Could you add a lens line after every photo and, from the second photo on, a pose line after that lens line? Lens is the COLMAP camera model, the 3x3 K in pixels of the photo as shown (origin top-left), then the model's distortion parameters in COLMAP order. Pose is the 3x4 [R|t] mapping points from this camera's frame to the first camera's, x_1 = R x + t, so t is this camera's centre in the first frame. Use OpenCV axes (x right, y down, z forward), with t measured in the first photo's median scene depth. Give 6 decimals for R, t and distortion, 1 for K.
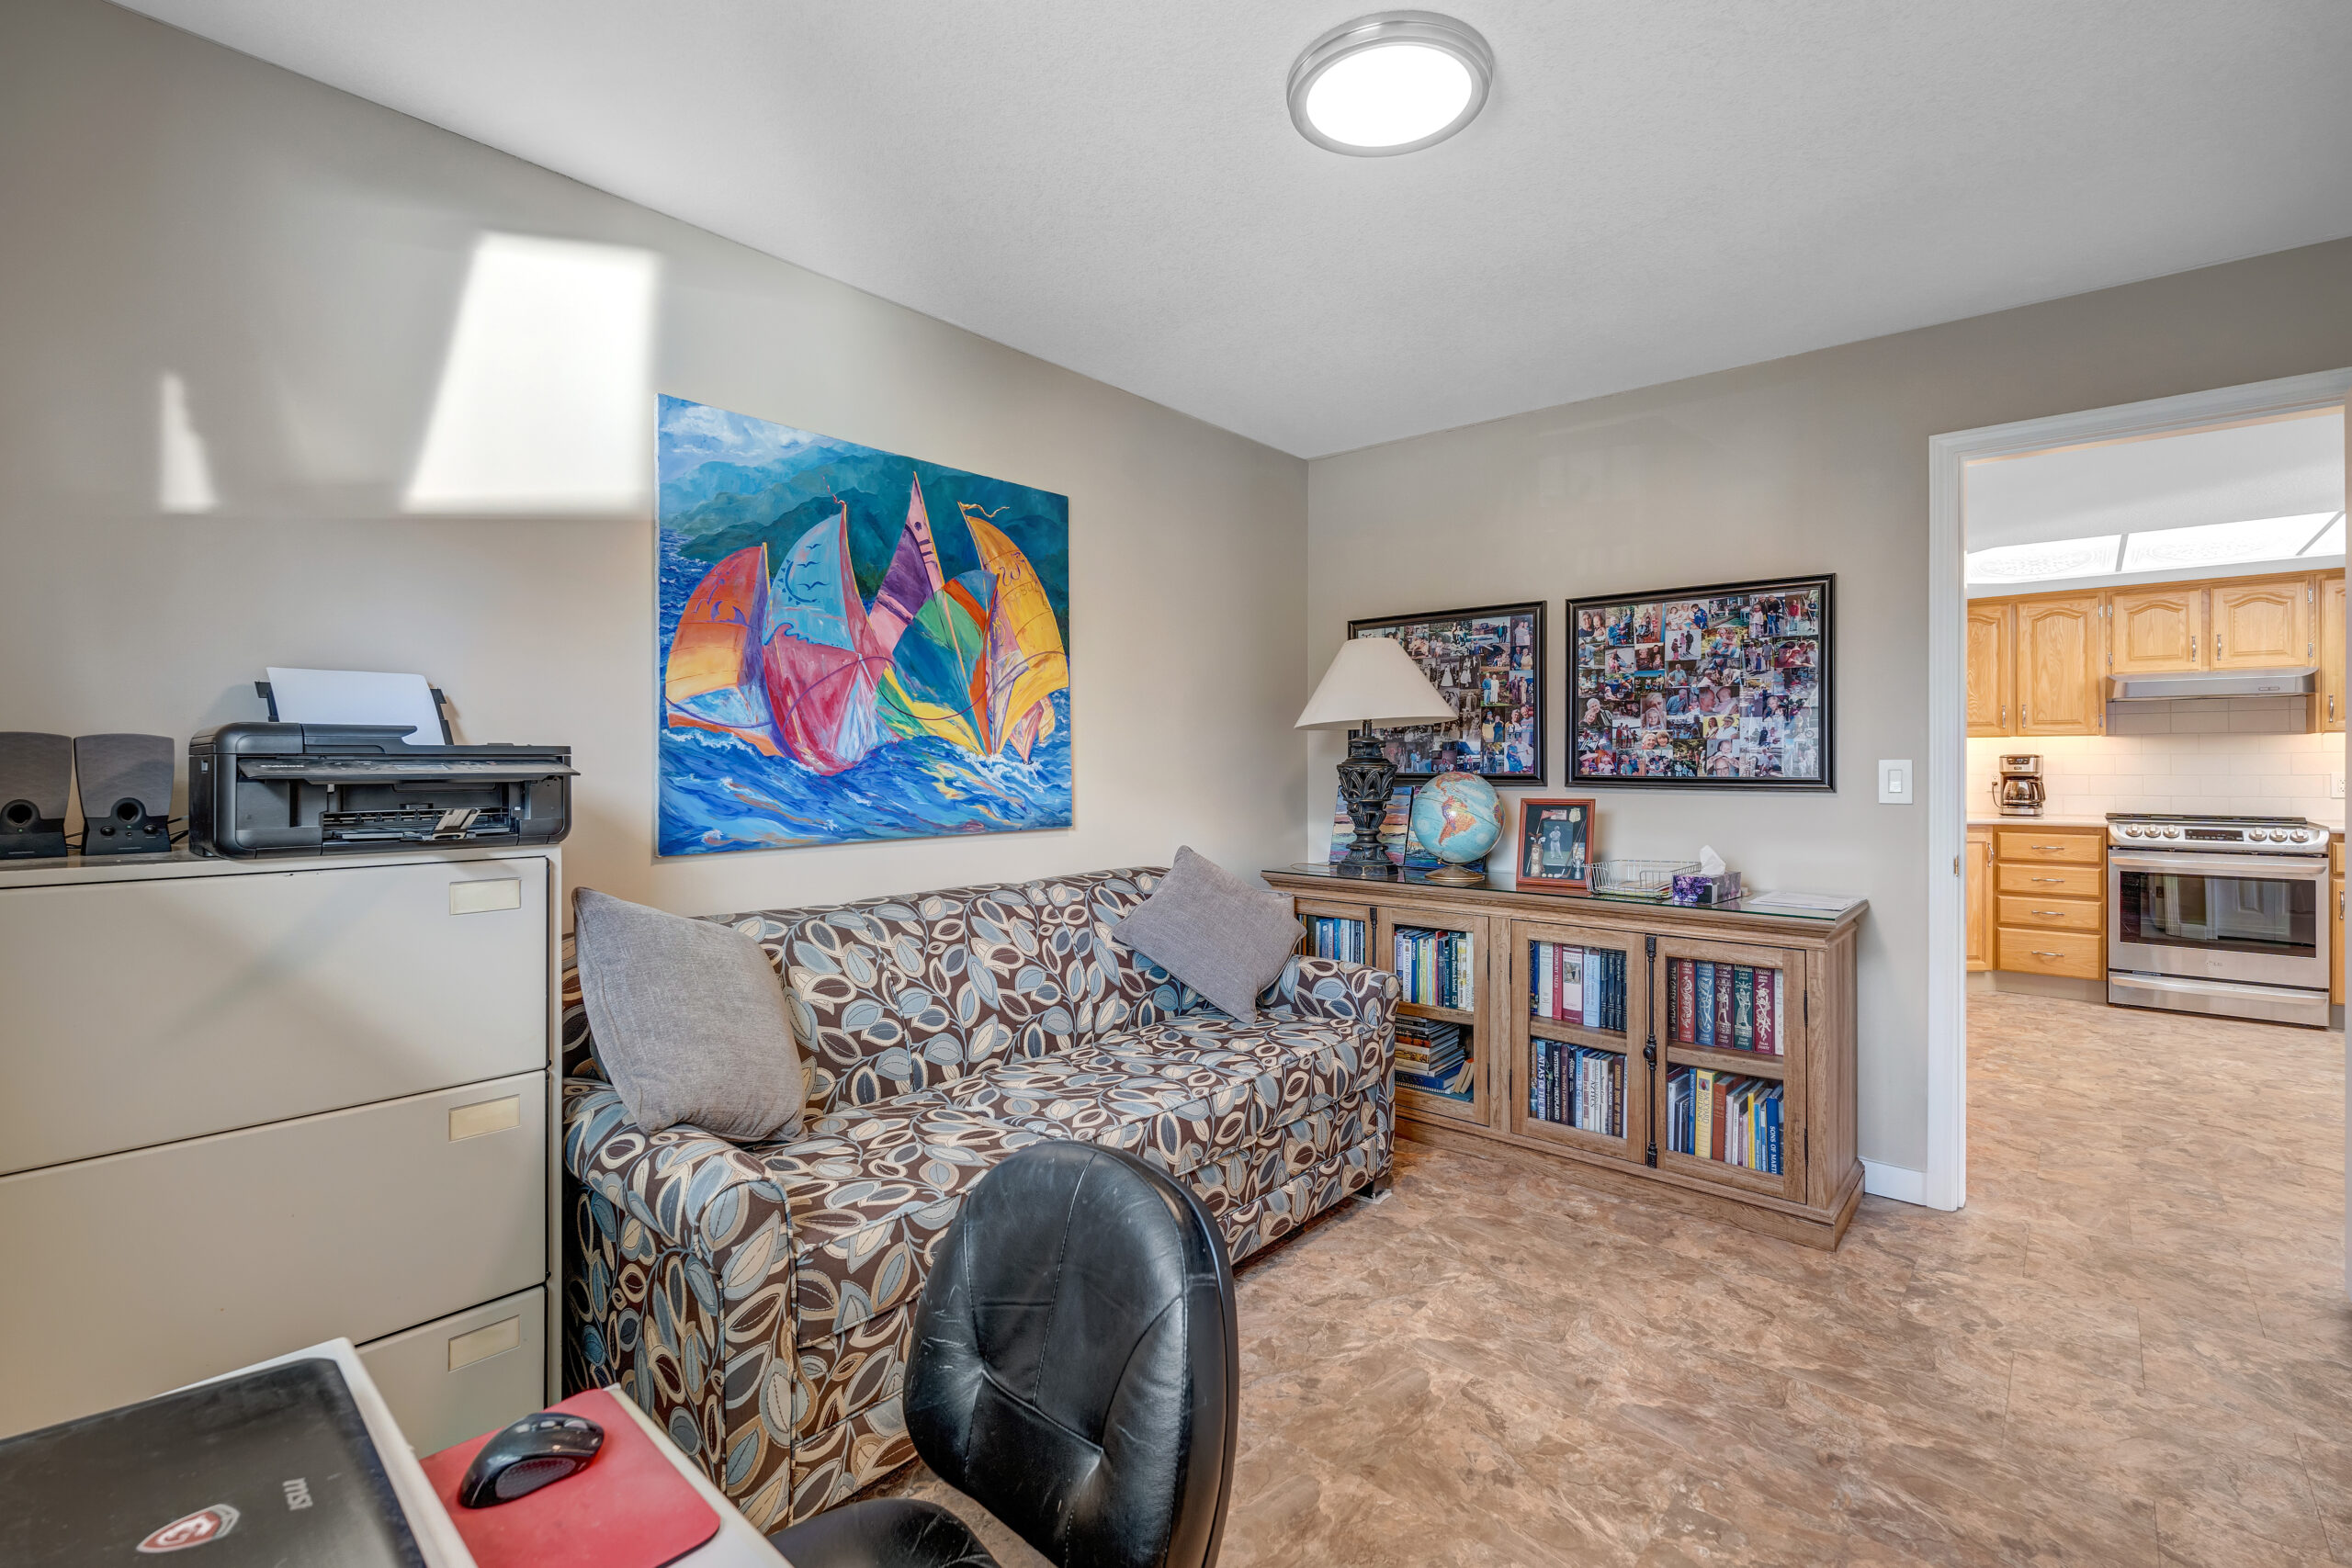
lens RADIAL K [[1059.0, 0, 1201.2], [0, 1059.0, 761.7], [0, 0, 1]] dist [-0.003266, 0.000398]
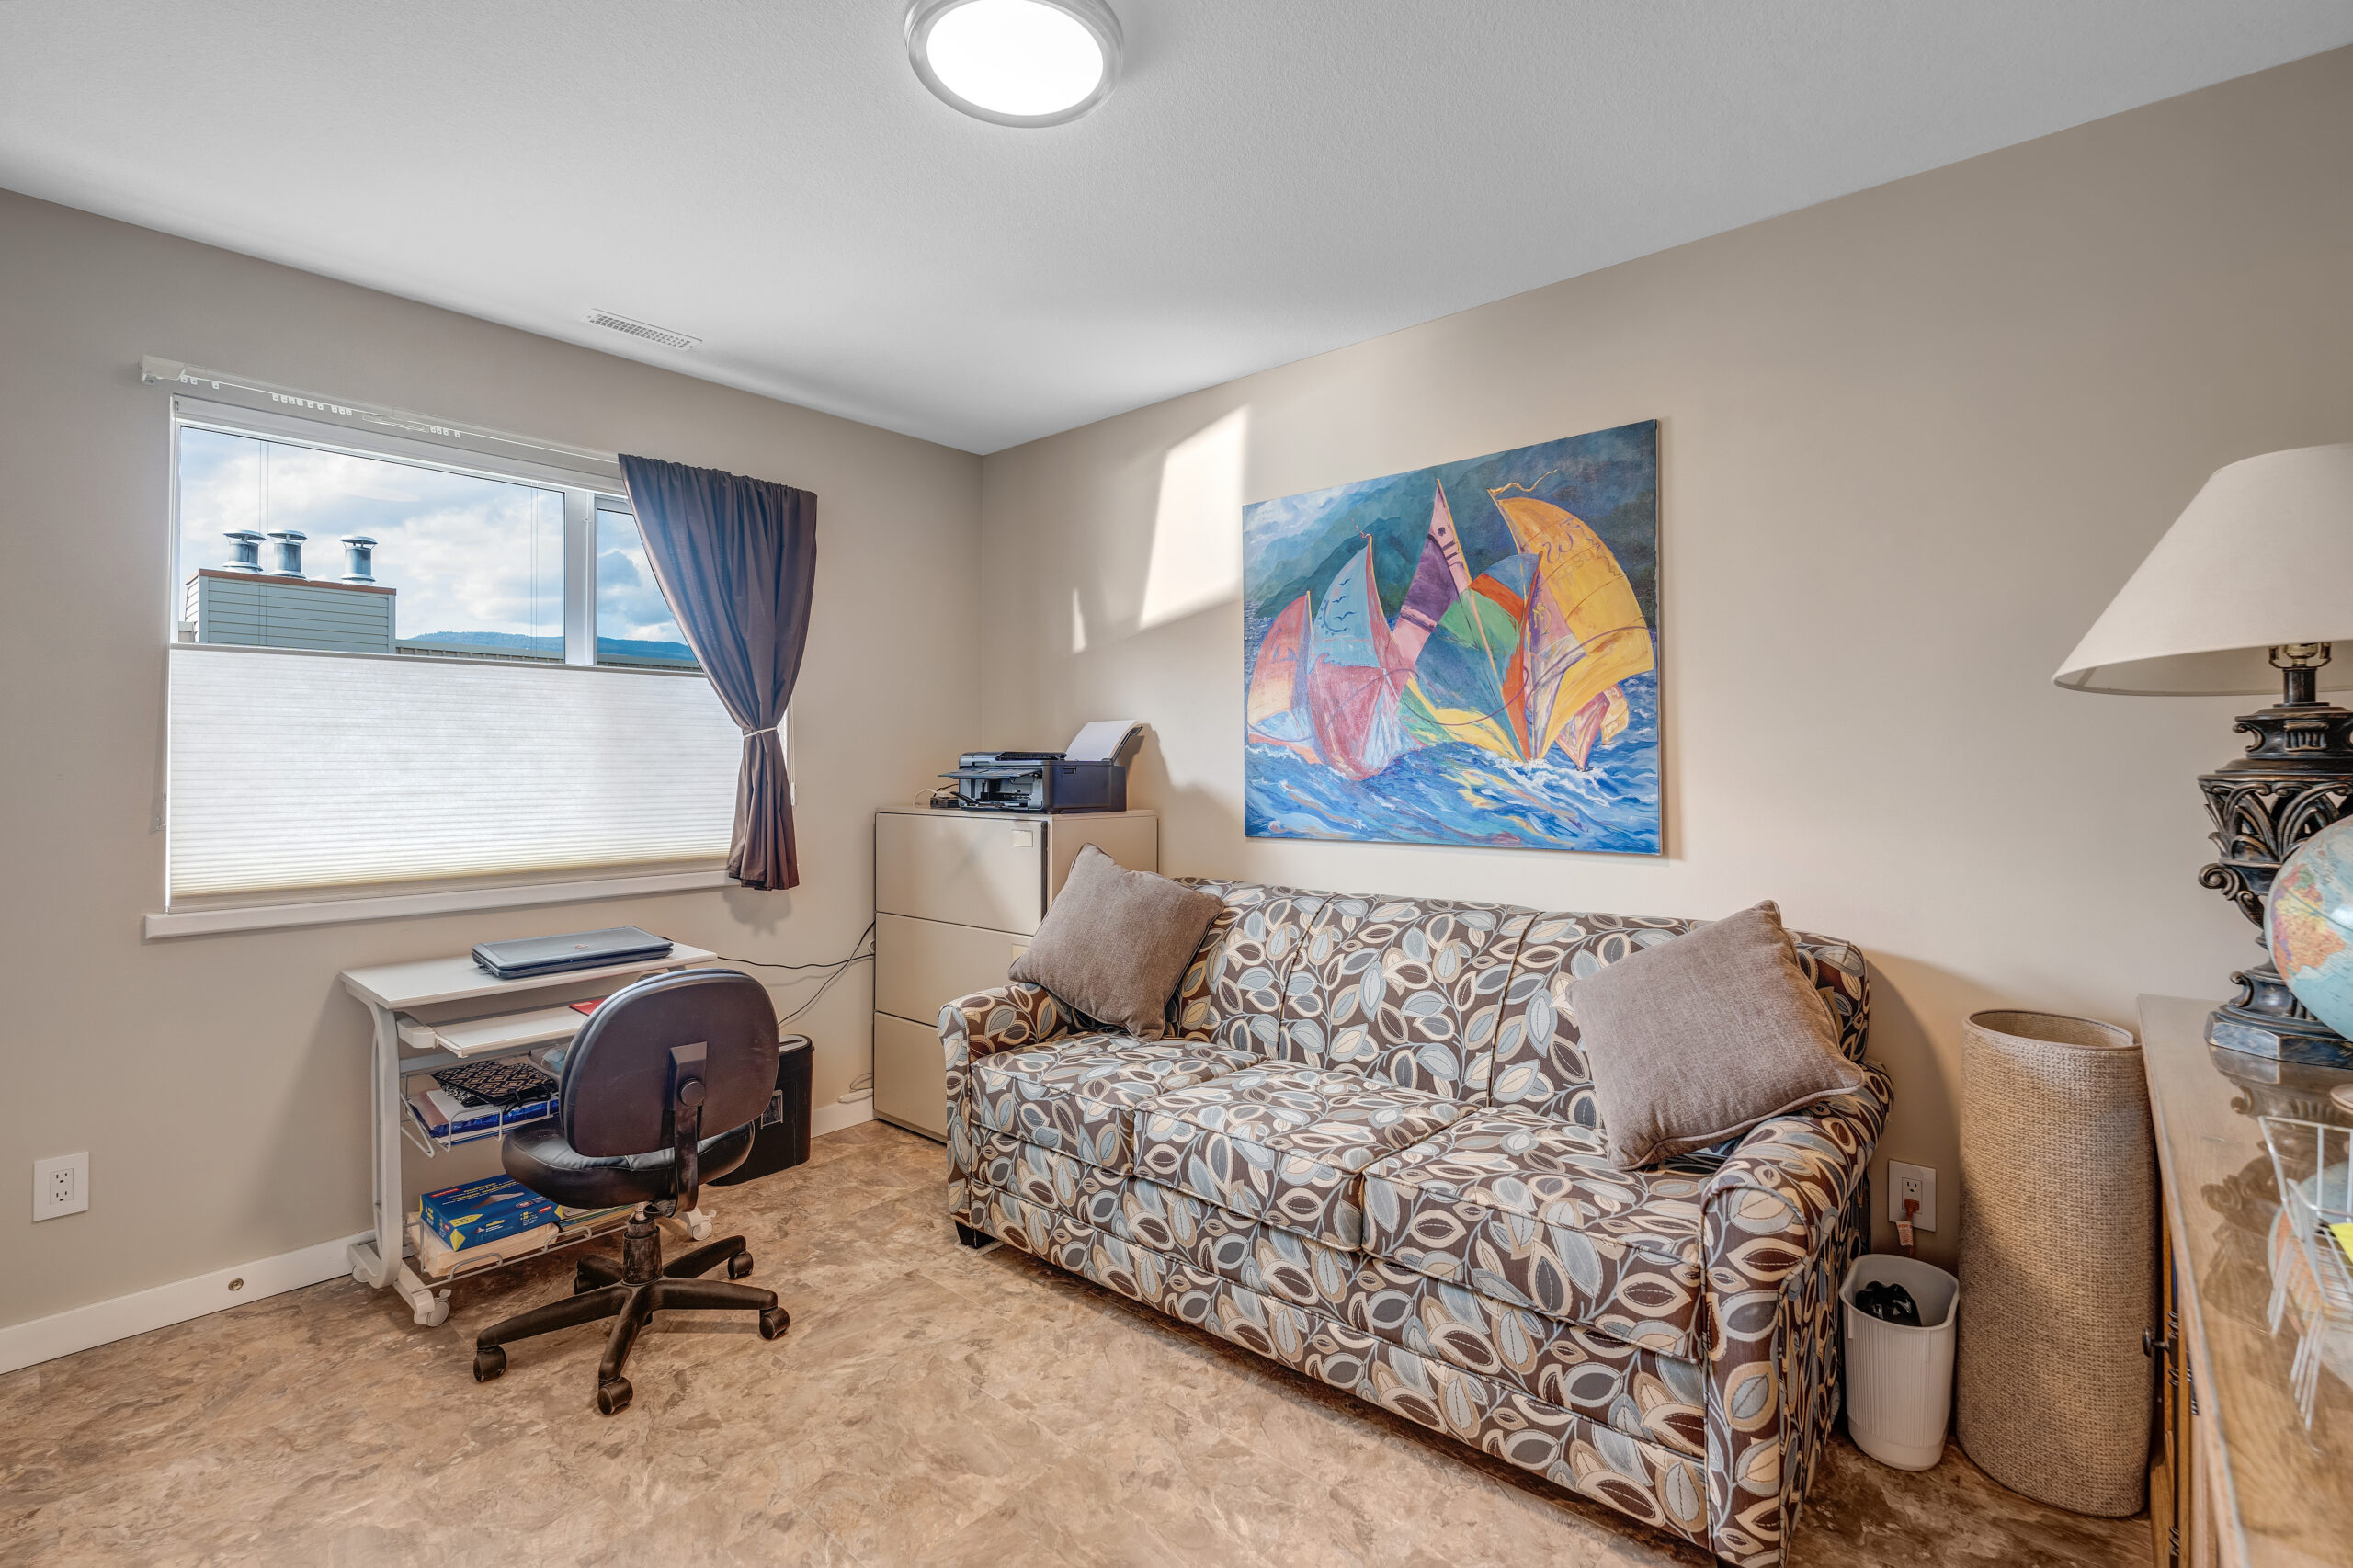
lens RADIAL K [[1059.6, 0, 1177.3], [0, 1059.6, 759.7], [0, 0, 1]] dist [-0.003266, 0.000398]
pose [[-0.018347, -0.009052, -0.999791, 0.758708], [0.000940, 0.999958, -0.009071, 0.000769], [0.999831, -0.001107, -0.018337, 0.798847]]
